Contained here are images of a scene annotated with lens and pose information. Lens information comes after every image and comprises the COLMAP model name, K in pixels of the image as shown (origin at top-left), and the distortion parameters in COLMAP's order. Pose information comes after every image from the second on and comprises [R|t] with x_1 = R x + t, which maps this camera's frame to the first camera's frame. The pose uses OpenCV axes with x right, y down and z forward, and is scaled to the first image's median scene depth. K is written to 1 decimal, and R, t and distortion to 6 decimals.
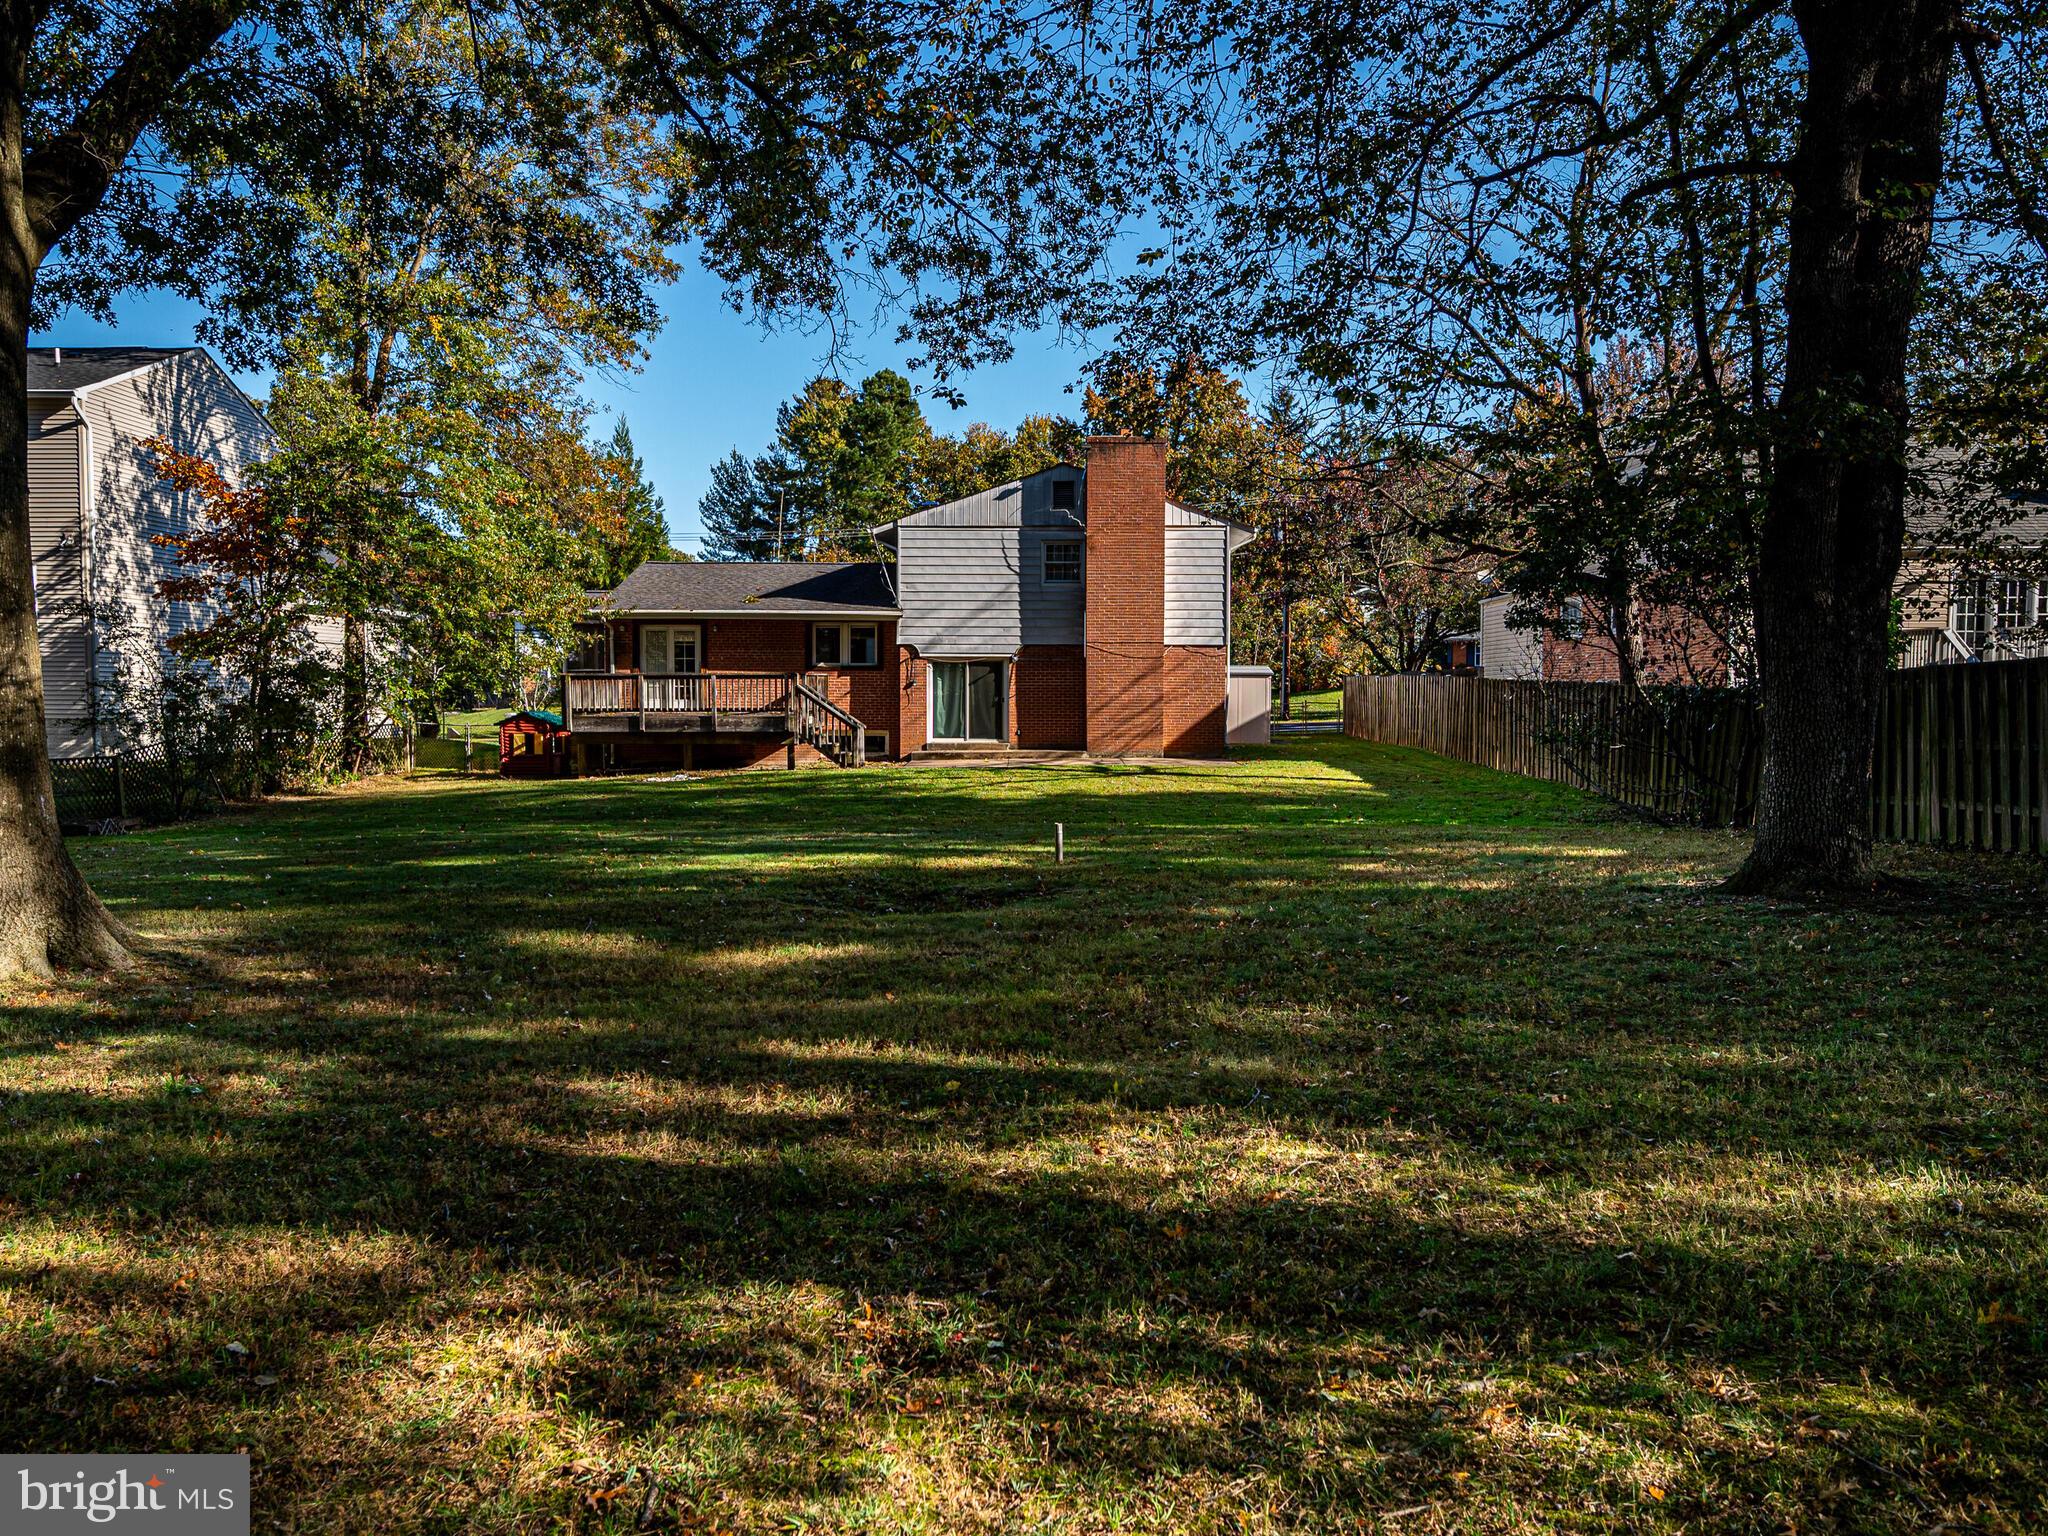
lens RADIAL K [[1145.7, 0, 1066.1], [0, 1145.7, 772.5], [0, 0, 1]] dist [0.007619, 0.000540]
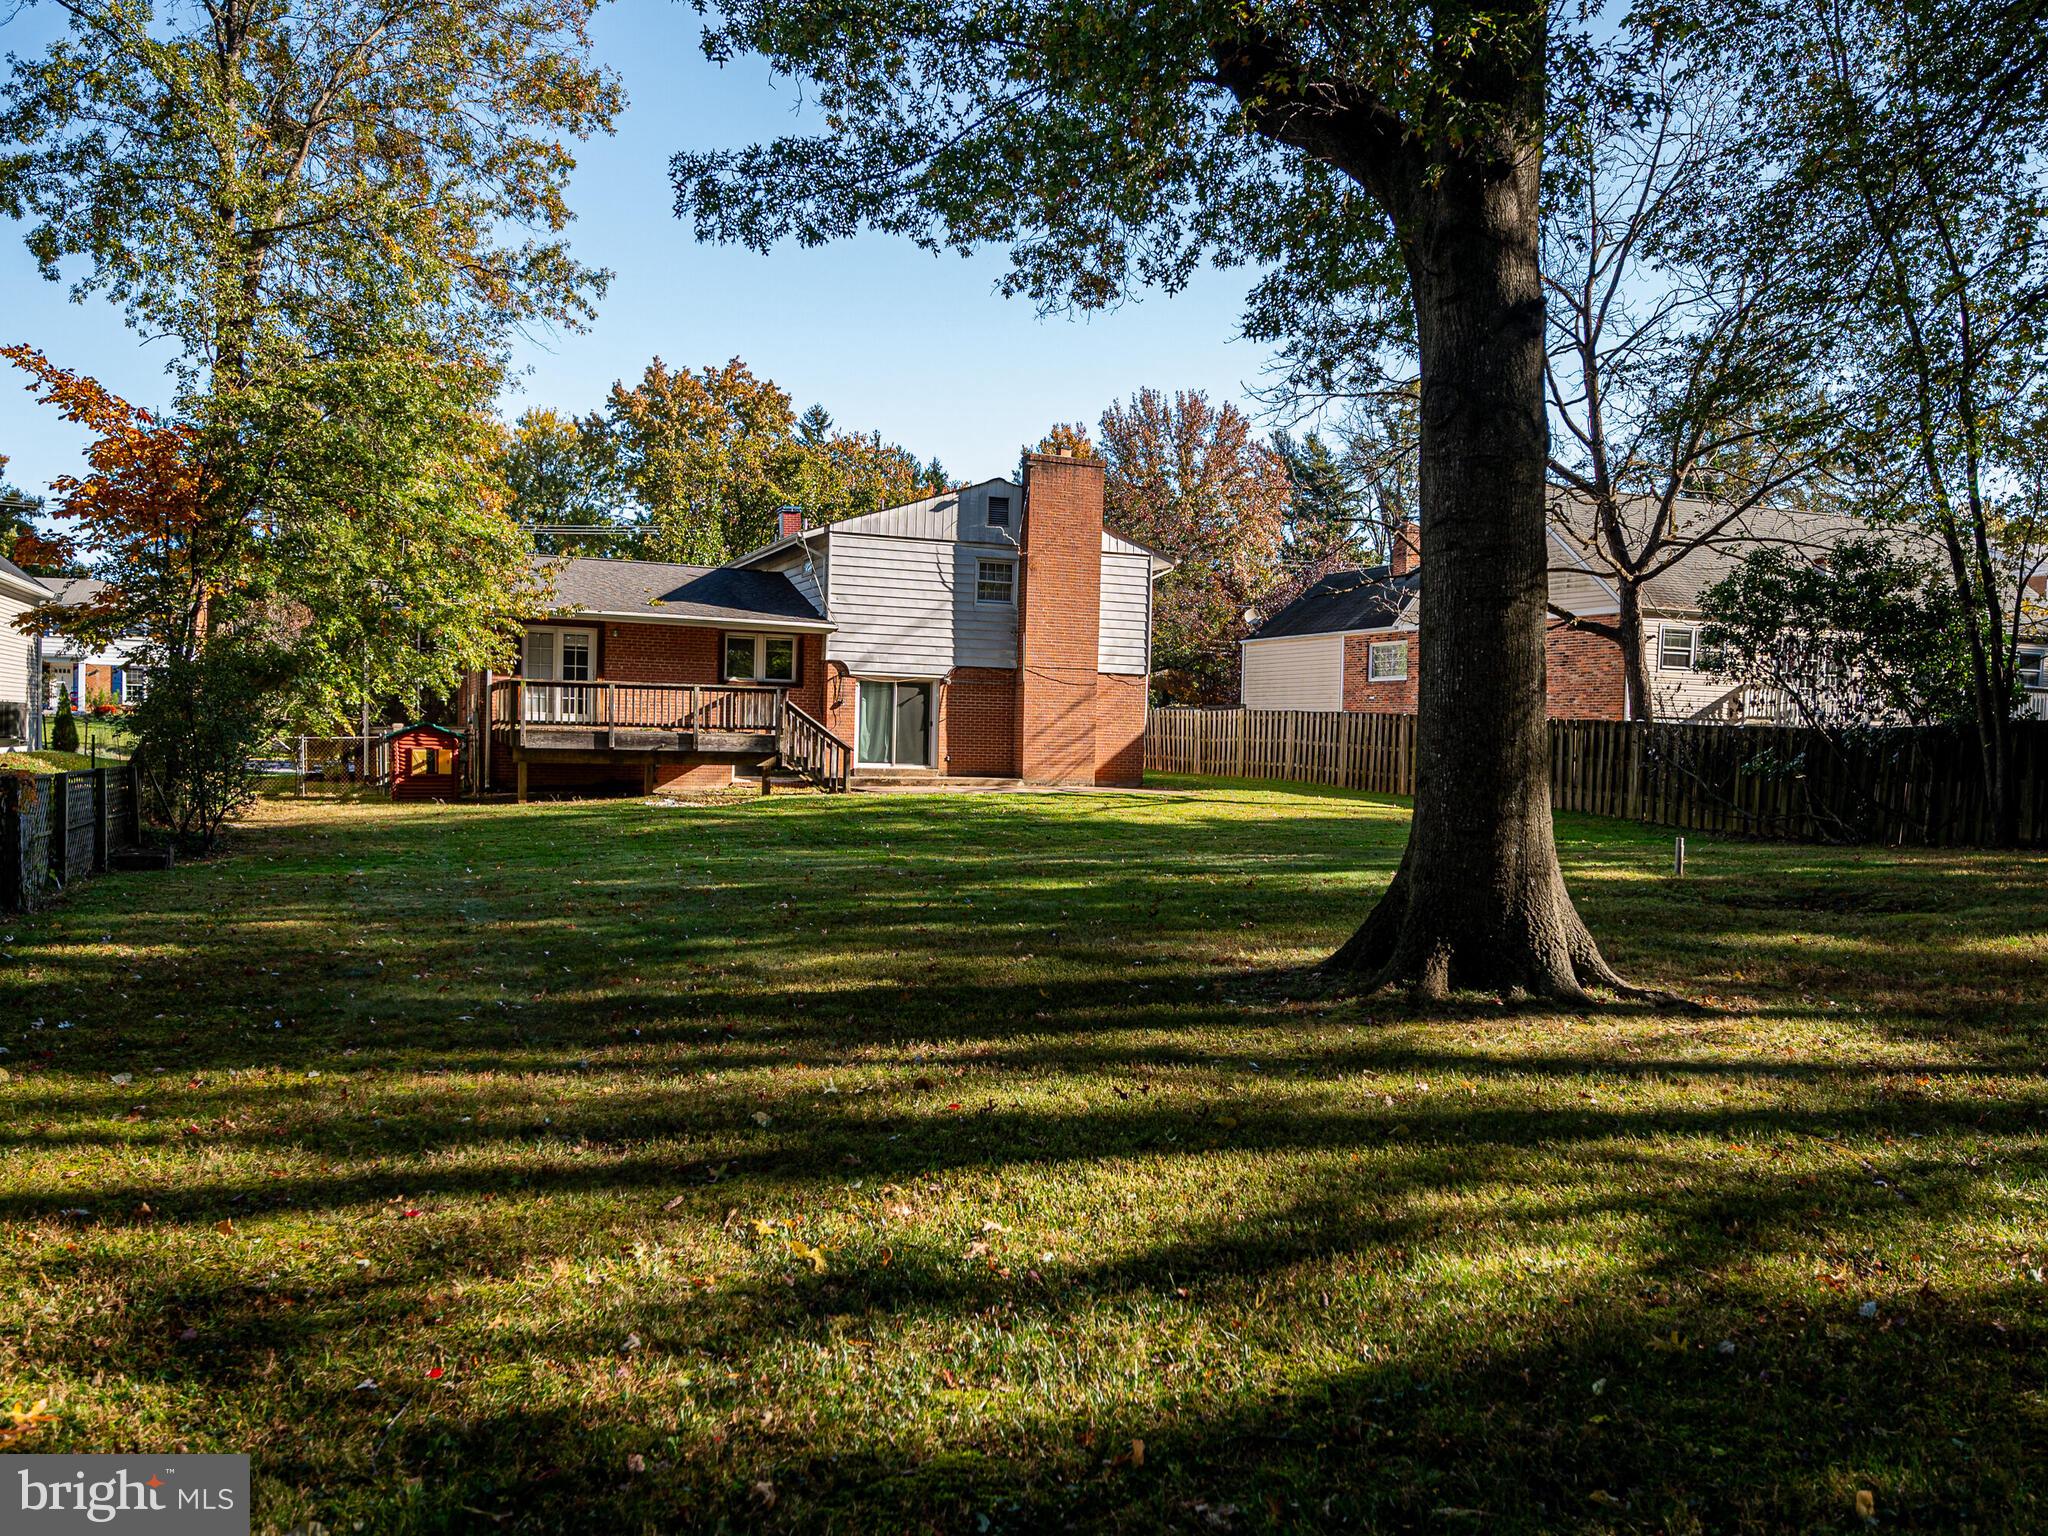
lens RADIAL K [[1145.7, 0, 1066.1], [0, 1145.7, 772.5], [0, 0, 1]] dist [0.007619, 0.000540]
pose [[0.958518, 0.013528, 0.284711, -0.219765], [-0.005588, 0.999573, -0.028682, 0.003110], [-0.284978, 0.025901, 0.958184, 0.070281]]
